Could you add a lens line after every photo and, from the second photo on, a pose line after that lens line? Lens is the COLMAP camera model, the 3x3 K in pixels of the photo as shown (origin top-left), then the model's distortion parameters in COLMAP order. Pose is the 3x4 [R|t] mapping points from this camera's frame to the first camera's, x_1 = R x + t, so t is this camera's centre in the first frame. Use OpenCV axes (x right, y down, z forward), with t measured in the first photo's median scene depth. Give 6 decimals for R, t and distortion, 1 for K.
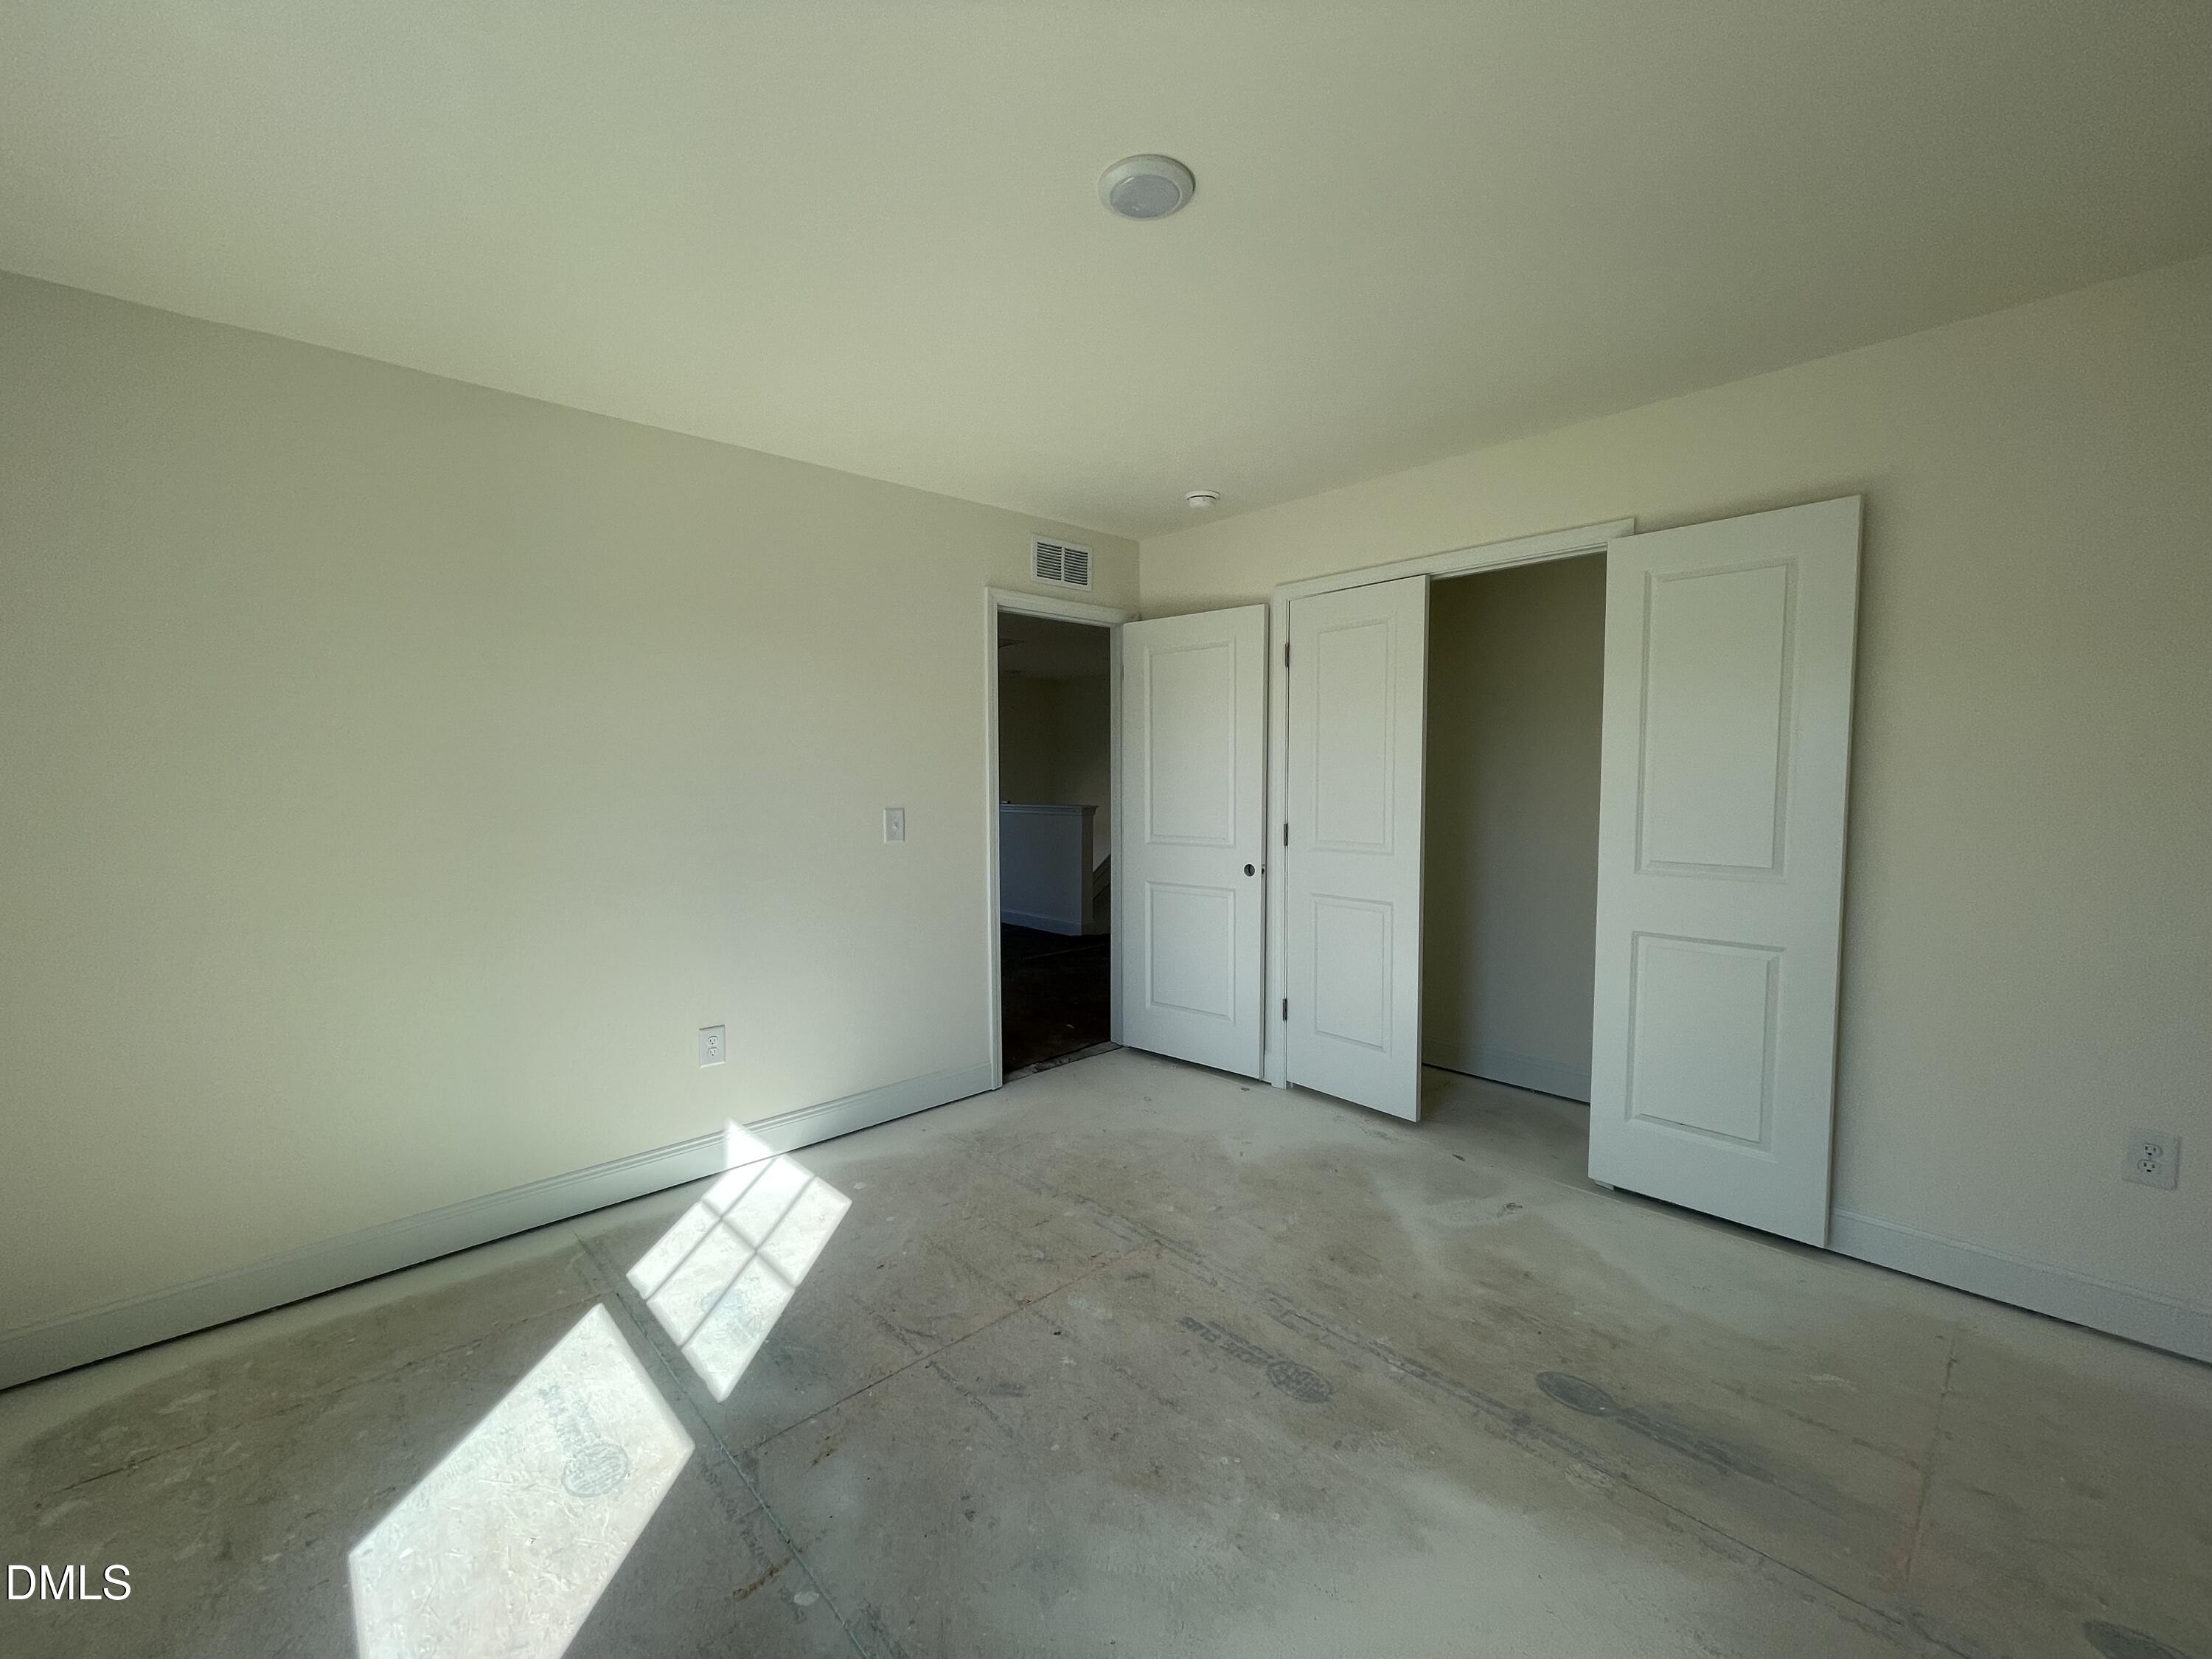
lens RADIAL K [[894.1, 0, 1106.7], [0, 894.1, 831.9], [0, 0, 1]] dist [0.001635, 0.000762]
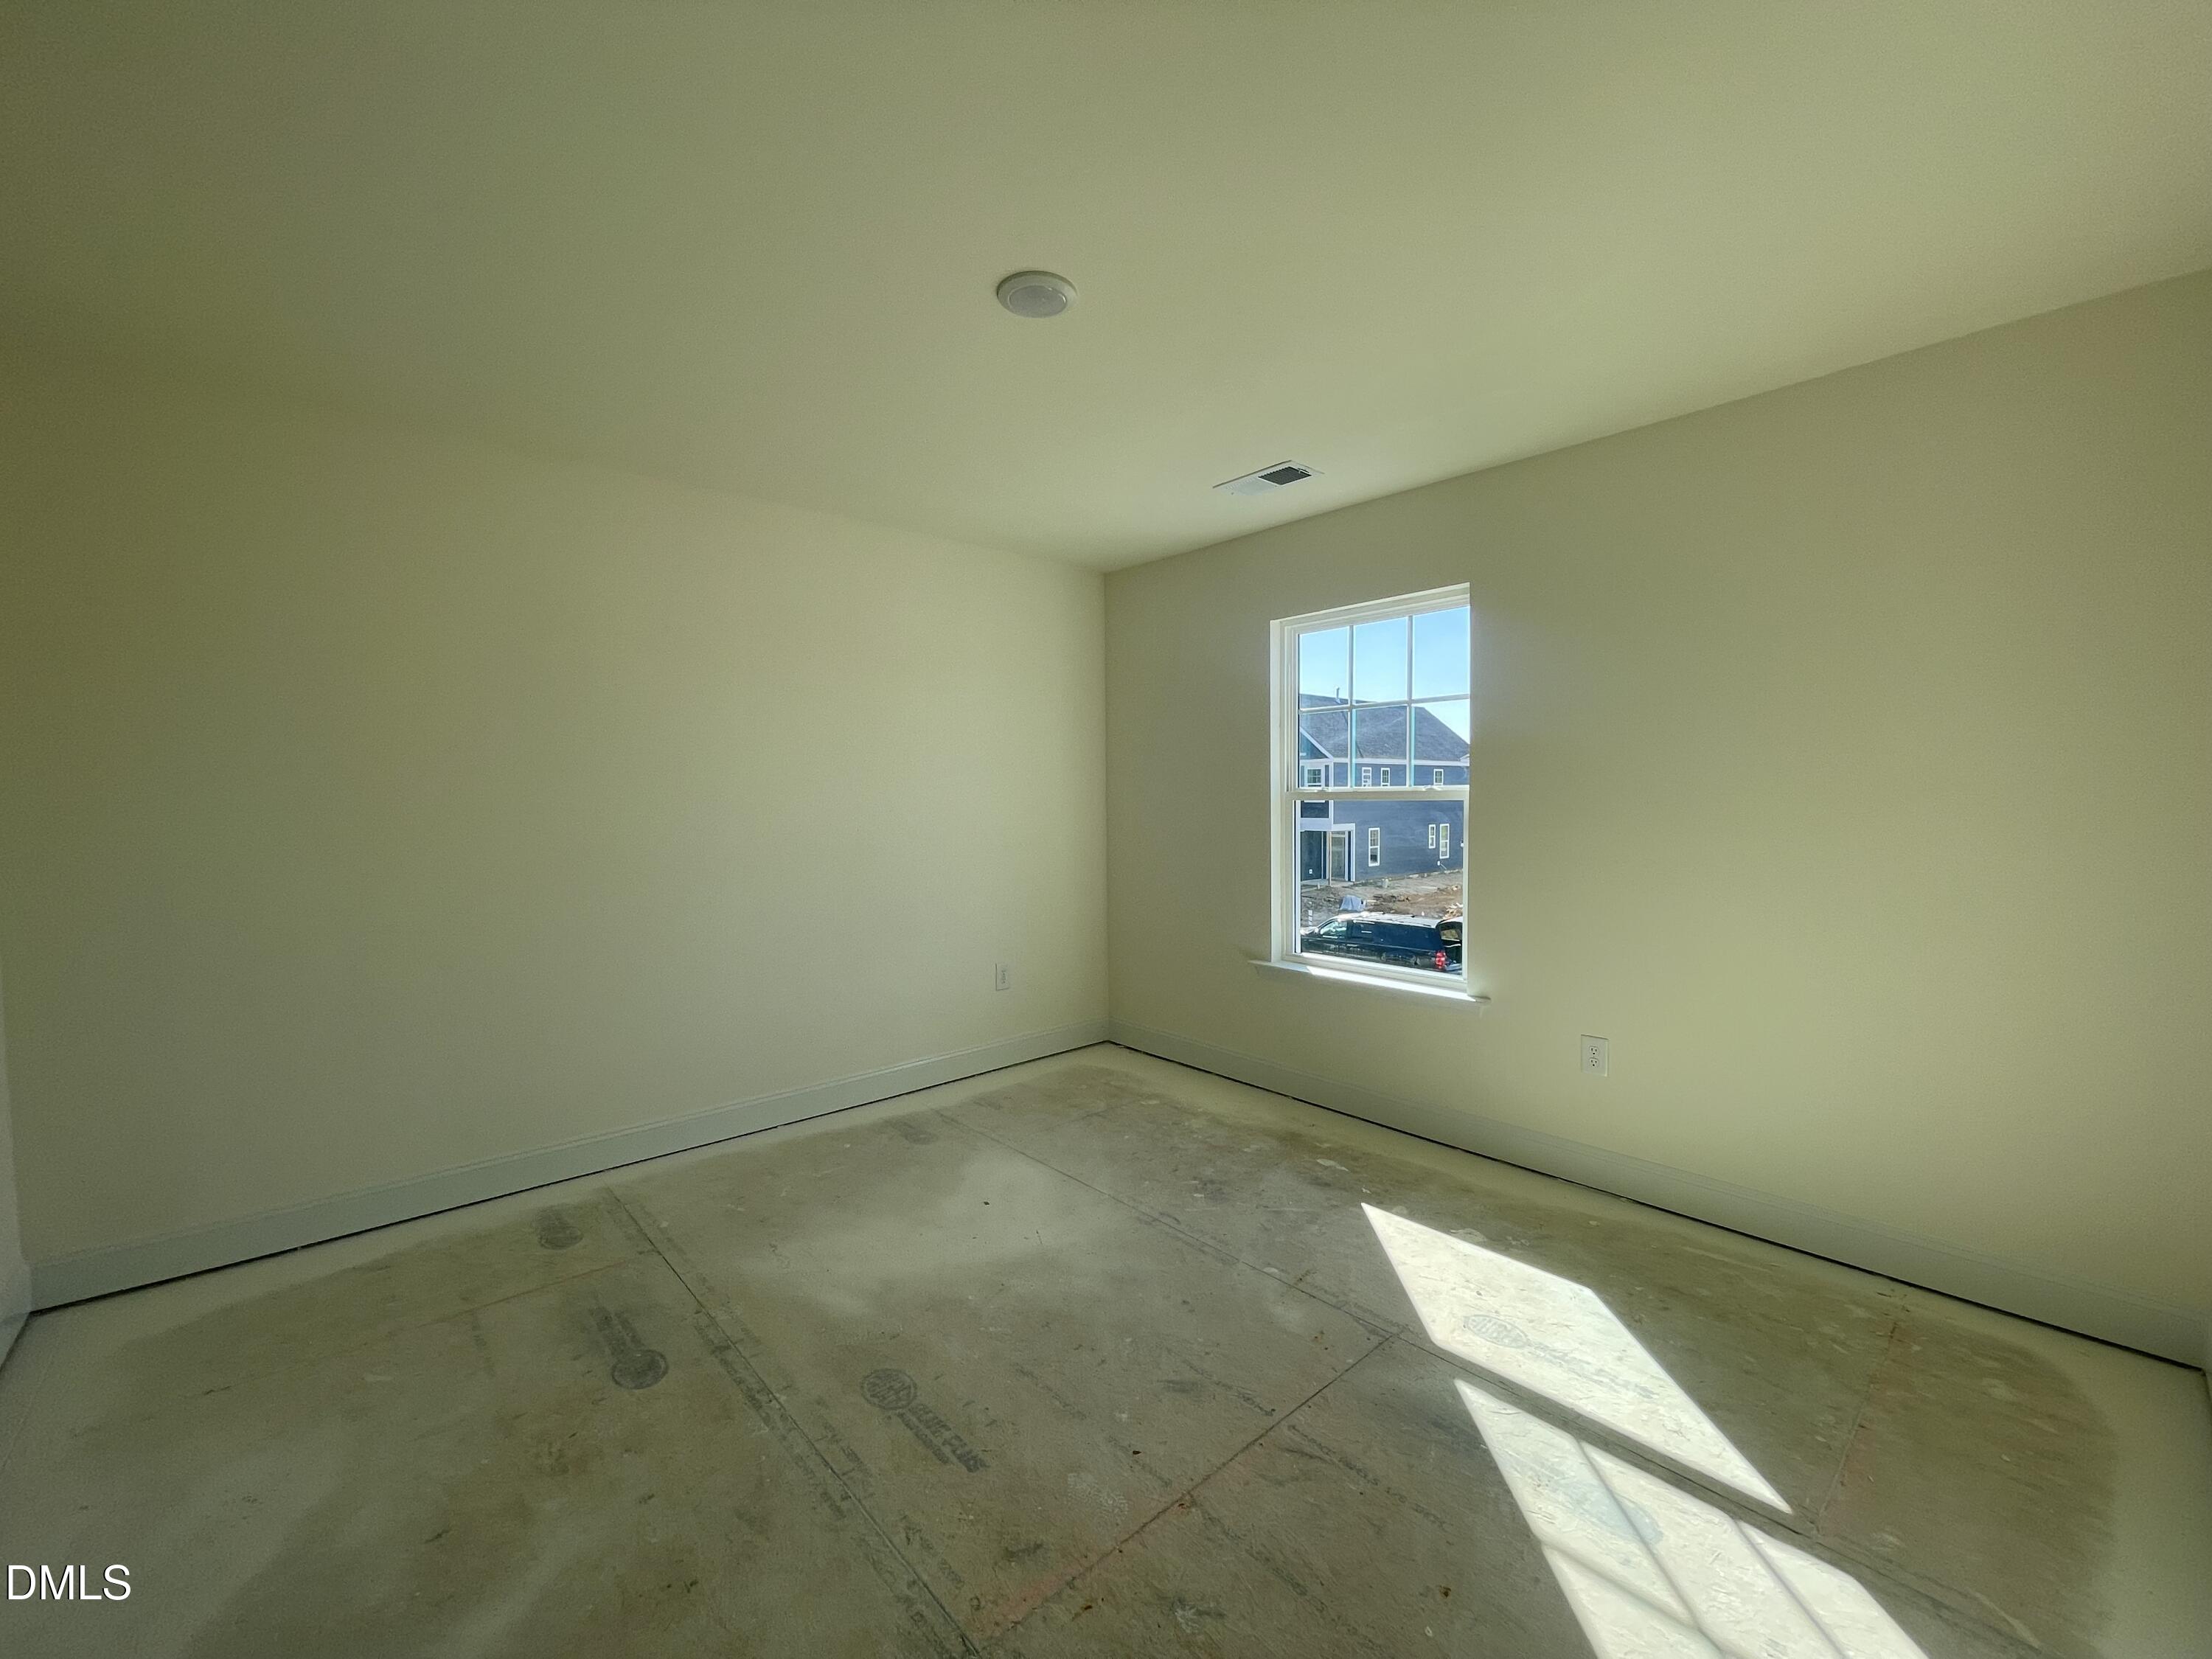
lens RADIAL K [[894.1, 0, 1105.3], [0, 894.1, 828.9], [0, 0, 1]] dist [0.001635, 0.000762]
pose [[-0.999629, 0.012171, 0.024372, -0.053881], [0.014664, 0.994376, 0.104885, -0.099562], [-0.022959, 0.105204, -0.994186, 1.795618]]
